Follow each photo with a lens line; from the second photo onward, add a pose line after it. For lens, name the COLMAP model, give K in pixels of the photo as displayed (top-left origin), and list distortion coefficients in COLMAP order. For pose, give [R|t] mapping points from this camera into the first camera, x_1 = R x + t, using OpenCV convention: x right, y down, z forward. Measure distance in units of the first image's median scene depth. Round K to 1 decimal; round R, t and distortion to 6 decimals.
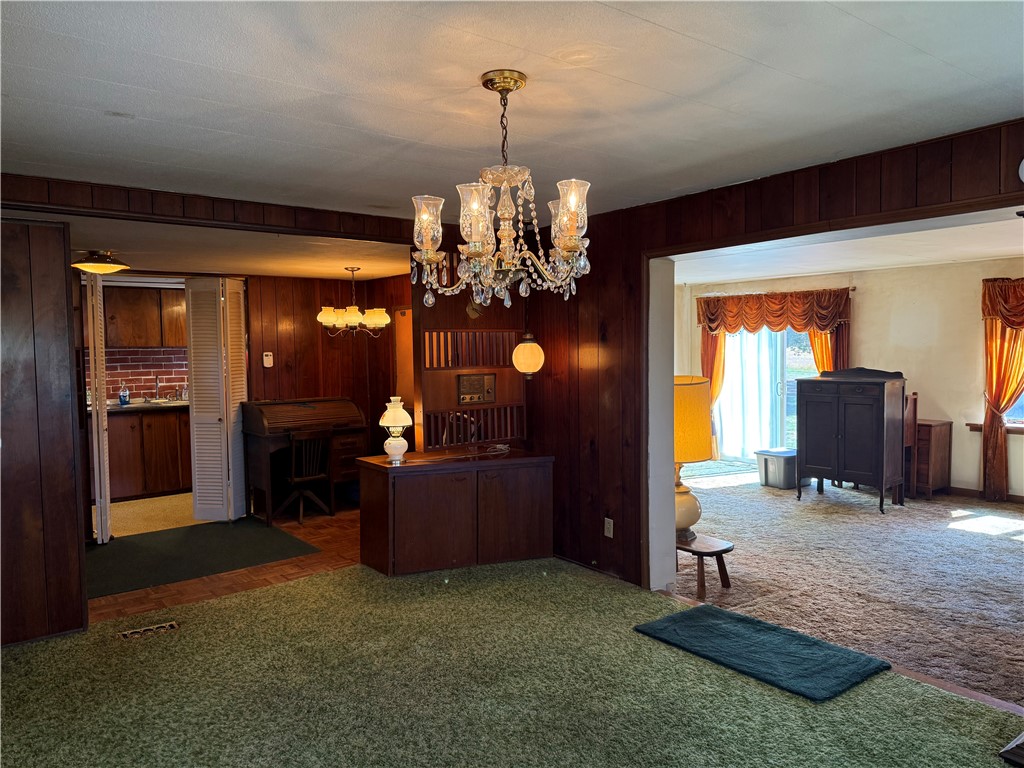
lens RADIAL K [[713.8, 0, 528.8], [0, 713.8, 384.0], [0, 0, 1]] dist [0.059035, -0.093749]
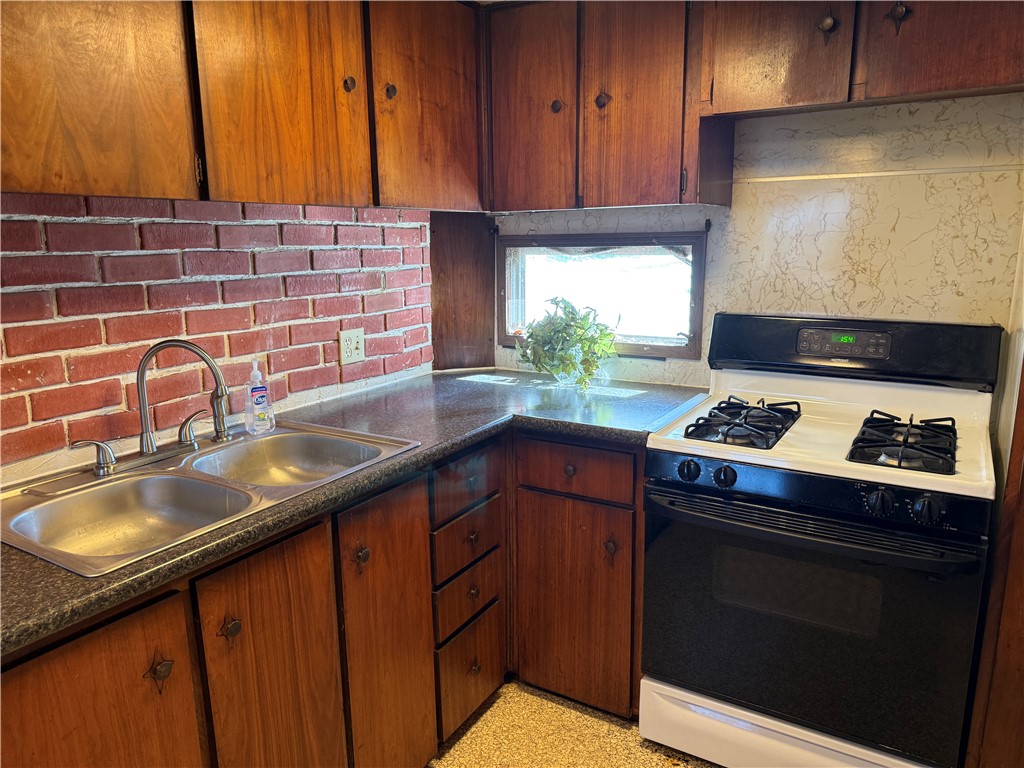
lens RADIAL K [[713.8, 0, 517.8], [0, 713.8, 390.4], [0, 0, 1]] dist [0.059035, -0.093749]
pose [[0.937855, -0.067433, 0.340411, -0.913971], [0.016119, 0.988345, 0.151373, -0.053279], [-0.346652, -0.136479, 0.928012, 1.432646]]
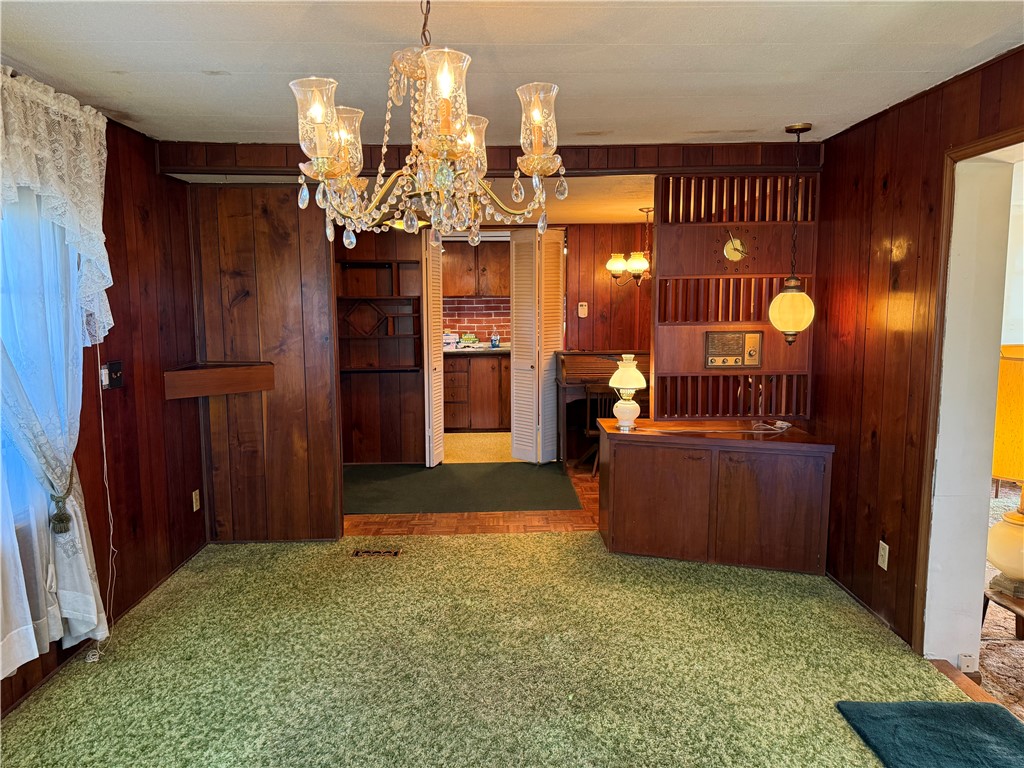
lens RADIAL K [[713.8, 0, 517.1], [0, 713.8, 387.7], [0, 0, 1]] dist [0.059035, -0.093749]
pose [[0.793010, 0.083177, -0.603503, 0.267391], [-0.037797, 0.995445, 0.087530, -0.015003], [0.608035, -0.046602, 0.792542, 0.243409]]
